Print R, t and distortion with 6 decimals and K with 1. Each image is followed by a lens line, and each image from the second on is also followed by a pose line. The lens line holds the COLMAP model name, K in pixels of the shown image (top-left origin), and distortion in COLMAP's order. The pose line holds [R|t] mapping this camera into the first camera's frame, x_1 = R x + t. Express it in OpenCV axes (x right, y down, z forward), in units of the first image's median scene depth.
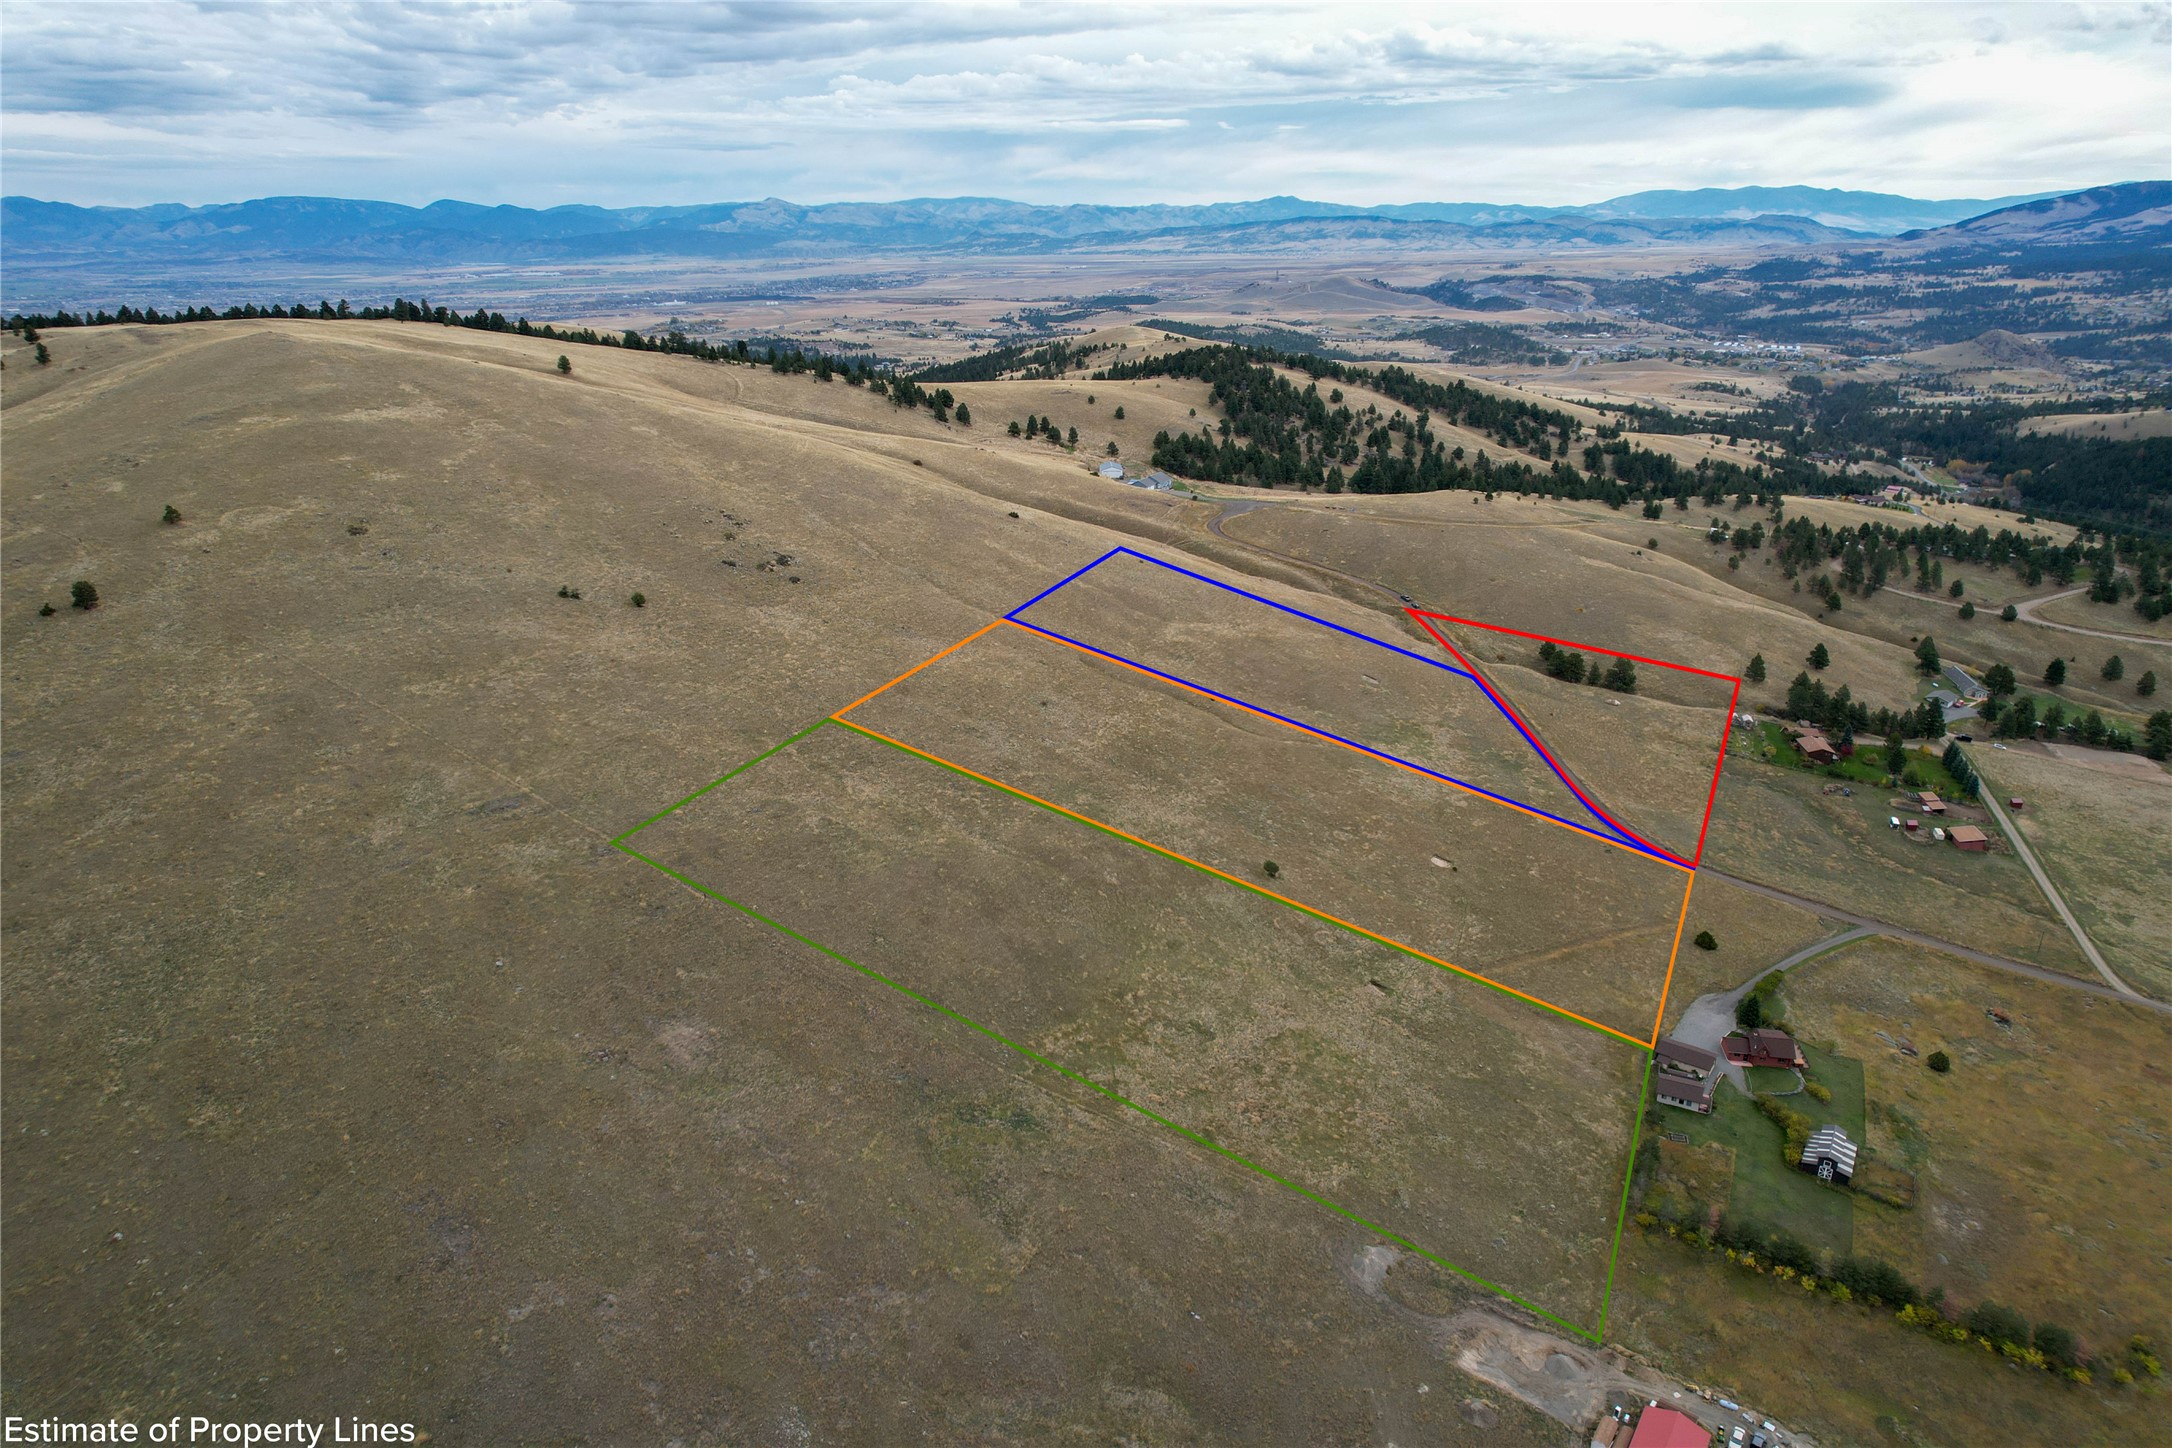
lens RADIAL K [[1387.4, 0, 1096.7], [0, 1387.4, 730.3], [0, 0, 1]] dist [-0.078979, 0.075030]
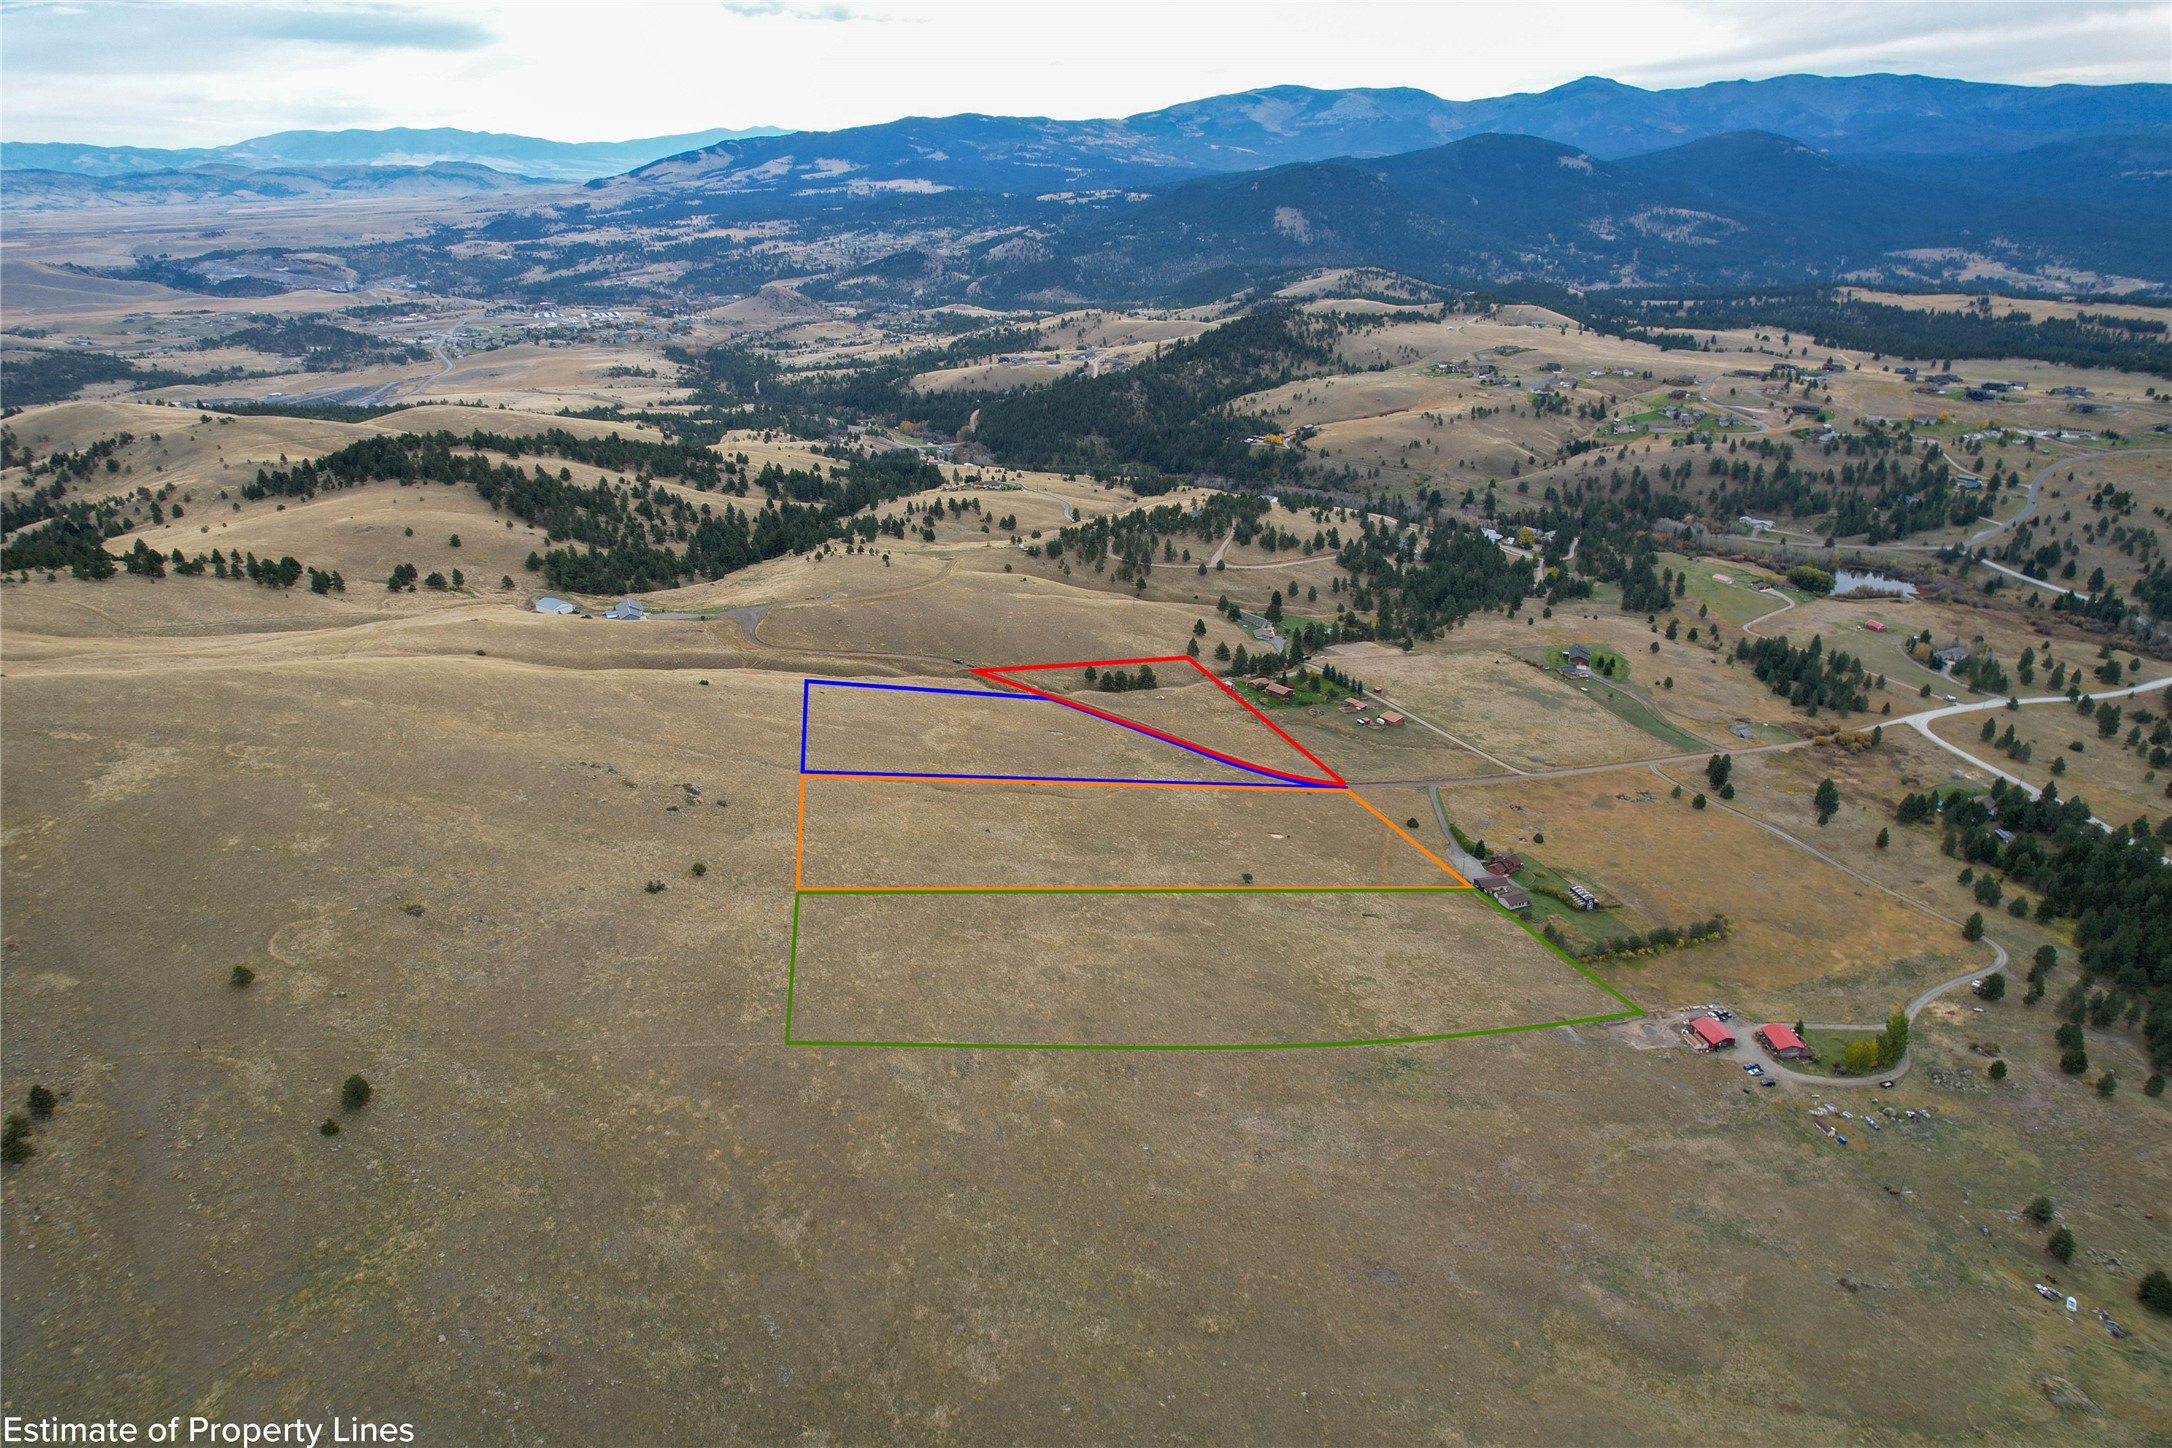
lens RADIAL K [[1387.4, 0, 1096.7], [0, 1387.4, 730.3], [0, 0, 1]] dist [-0.078979, 0.075030]
pose [[0.648008, -0.291649, 0.703581, -0.387084], [0.264261, 0.952488, 0.151439, -0.125765], [-0.714319, 0.087795, 0.694291, 0.032188]]
